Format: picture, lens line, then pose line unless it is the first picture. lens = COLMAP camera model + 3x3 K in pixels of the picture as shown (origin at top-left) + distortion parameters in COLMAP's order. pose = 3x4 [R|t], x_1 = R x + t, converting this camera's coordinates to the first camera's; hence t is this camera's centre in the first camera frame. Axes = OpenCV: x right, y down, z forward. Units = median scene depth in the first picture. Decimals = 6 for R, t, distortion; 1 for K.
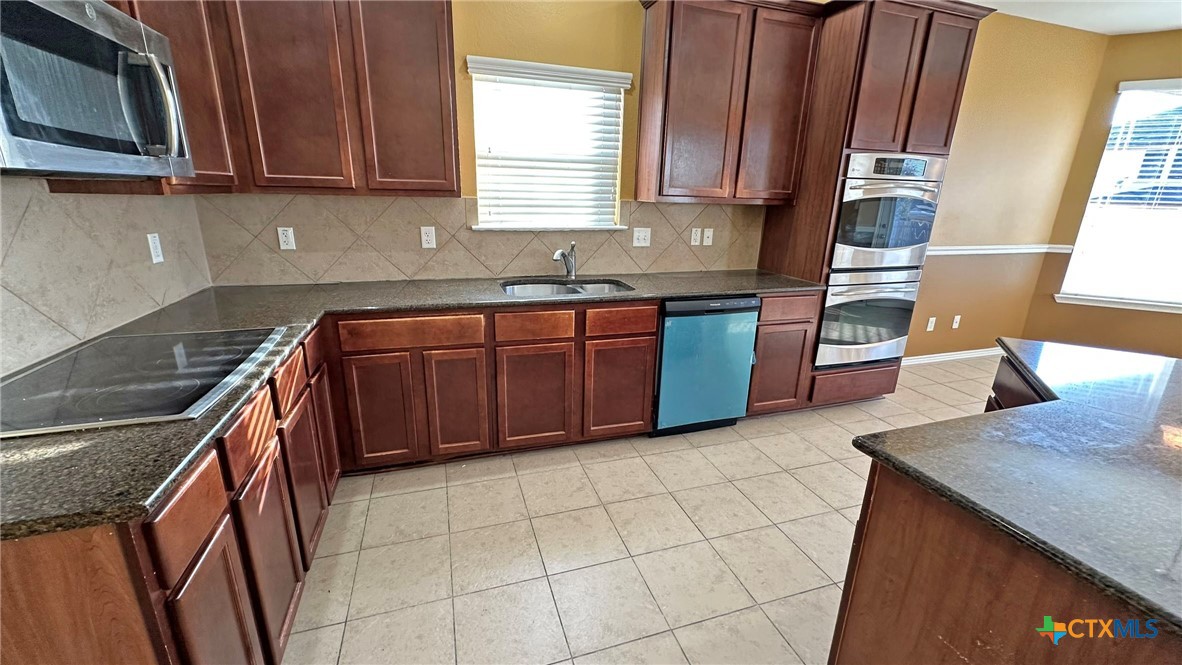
lens RADIAL K [[471.8, 0, 589.9], [0, 471.8, 332.2], [0, 0, 1]] dist [-0.002473, 0.000671]
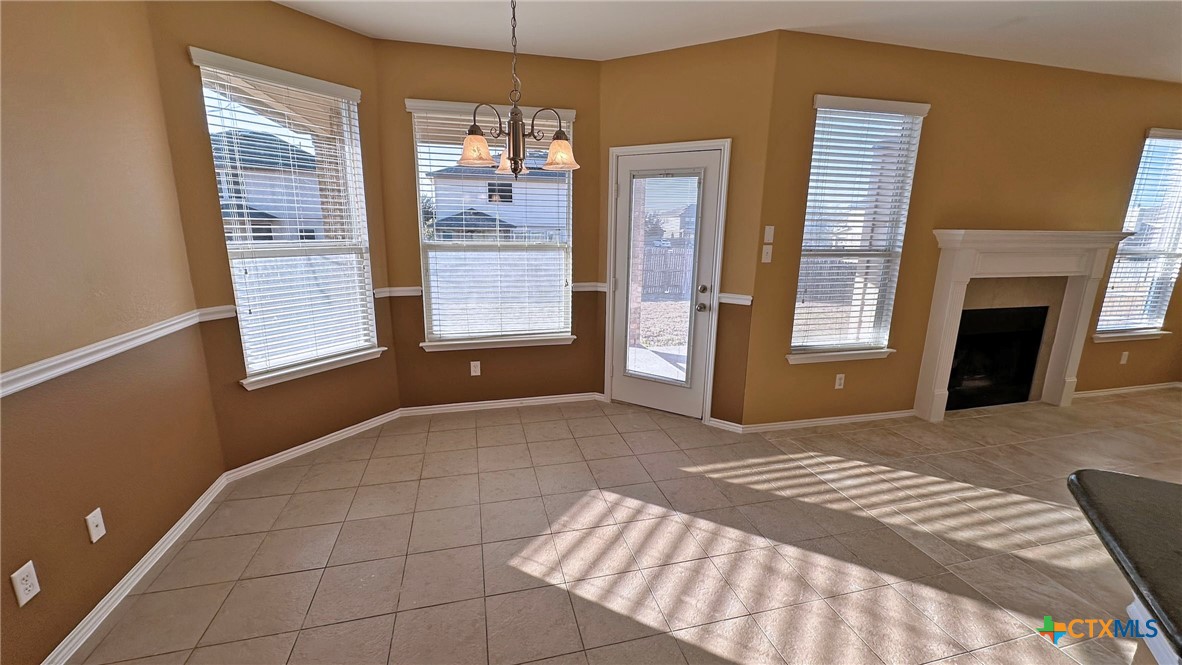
lens RADIAL K [[471.8, 0, 589.9], [0, 471.8, 332.2], [0, 0, 1]] dist [-0.002473, 0.000671]
pose [[0.062403, -0.243733, 0.967833, 0.666573], [0.271890, 0.937198, 0.218487, -0.243550], [-0.960303, 0.249509, 0.124753, 0.724087]]
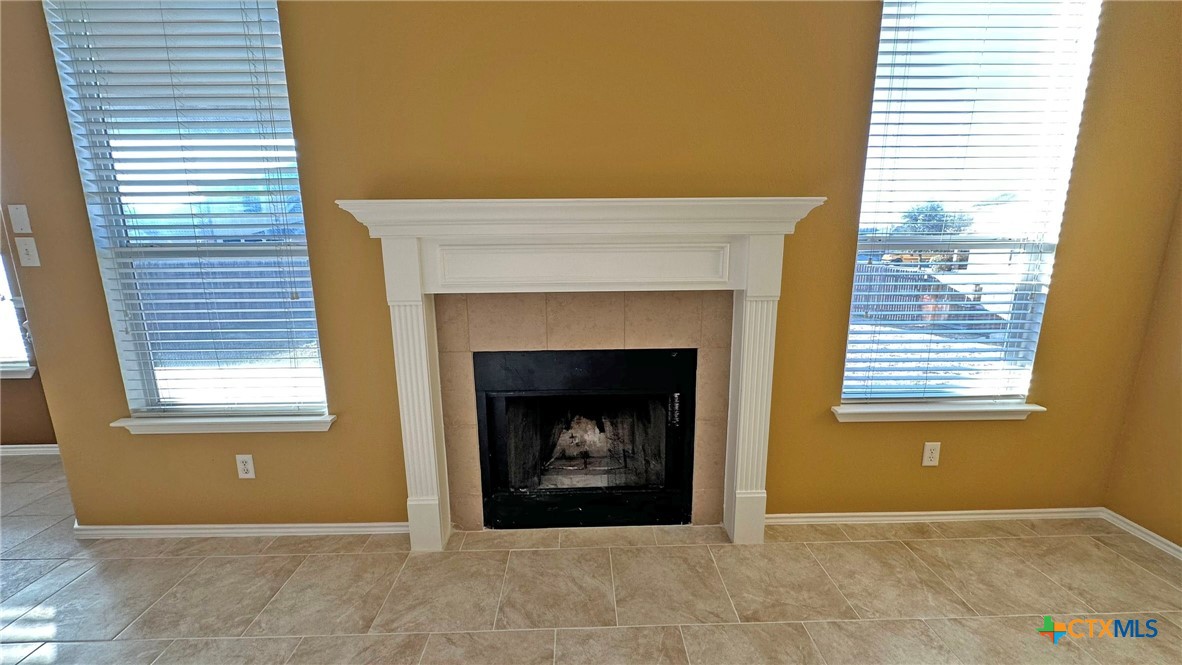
lens RADIAL K [[471.8, 0, 589.9], [0, 471.8, 332.2], [0, 0, 1]] dist [-0.002473, 0.000671]
pose [[0.285833, -0.215606, 0.933710, 1.449629], [0.285503, 0.949272, 0.131800, 0.220828], [-0.914761, 0.228904, 0.332889, -0.605010]]
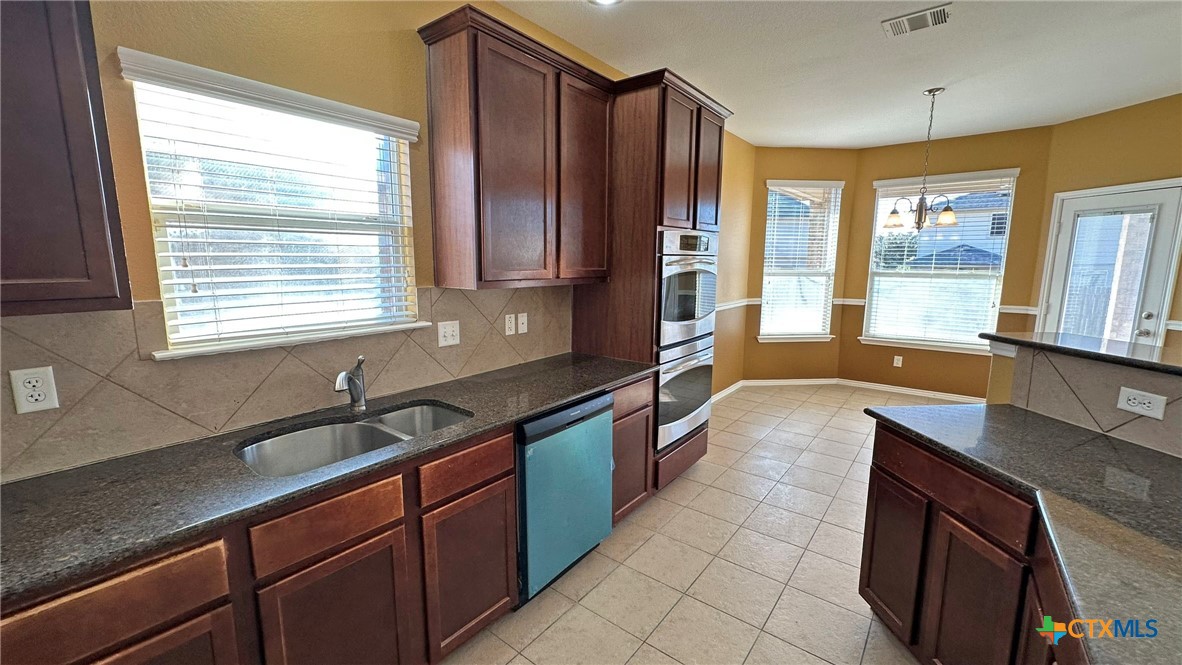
lens RADIAL K [[471.8, 0, 589.9], [0, 471.8, 332.2], [0, 0, 1]] dist [-0.002473, 0.000671]
pose [[0.830188, -0.105599, 0.547391, -0.127039], [0.173812, 0.981982, -0.074171, -0.121448], [-0.529696, 0.156719, 0.833583, 0.286756]]
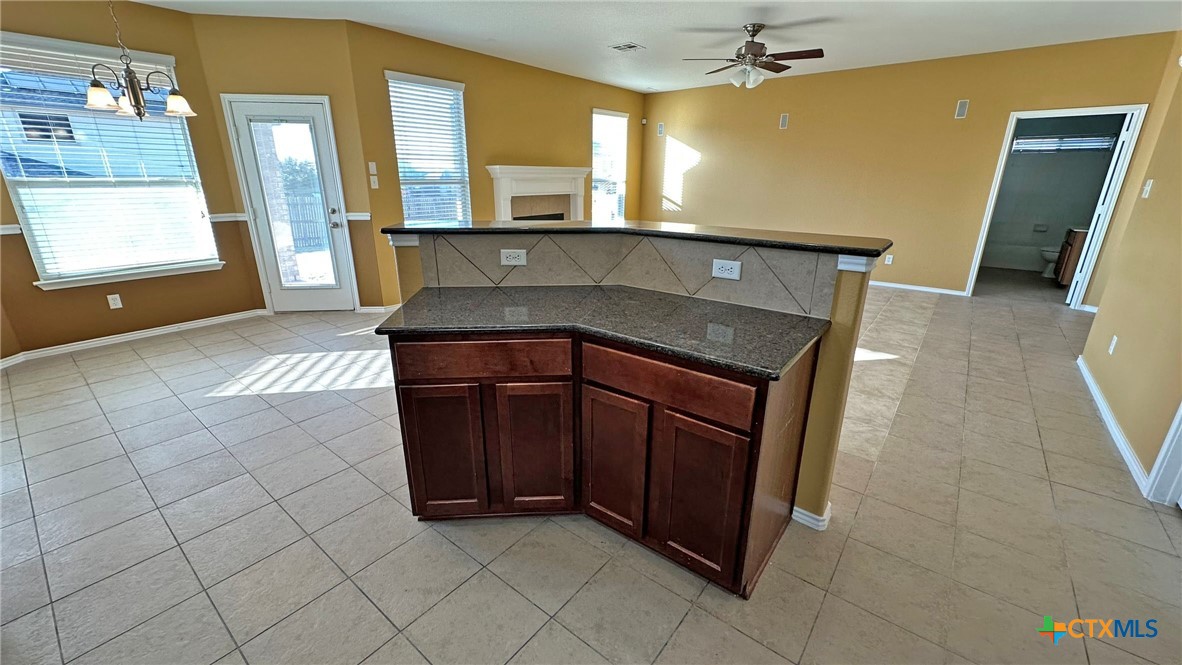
lens RADIAL K [[471.8, 0, 589.9], [0, 471.8, 332.2], [0, 0, 1]] dist [-0.002473, 0.000671]
pose [[-0.549973, -0.285857, 0.784739, -0.037107], [0.220682, 0.856469, 0.466648, -0.206395], [-0.805499, 0.429822, -0.407952, 0.695563]]
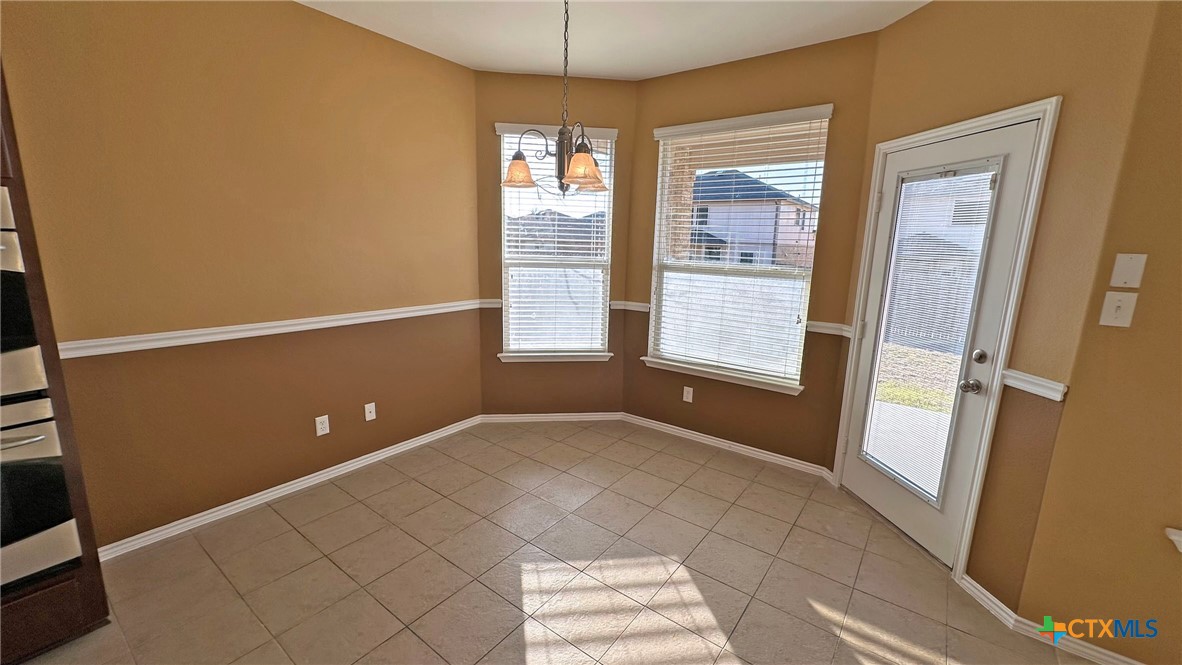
lens RADIAL K [[471.8, 0, 589.9], [0, 471.8, 332.2], [0, 0, 1]] dist [-0.002473, 0.000671]
pose [[0.818748, -0.111811, 0.563160, 1.011749], [0.157025, 0.987066, -0.032317, -0.103060], [-0.552263, 0.114890, 0.825715, 0.271603]]
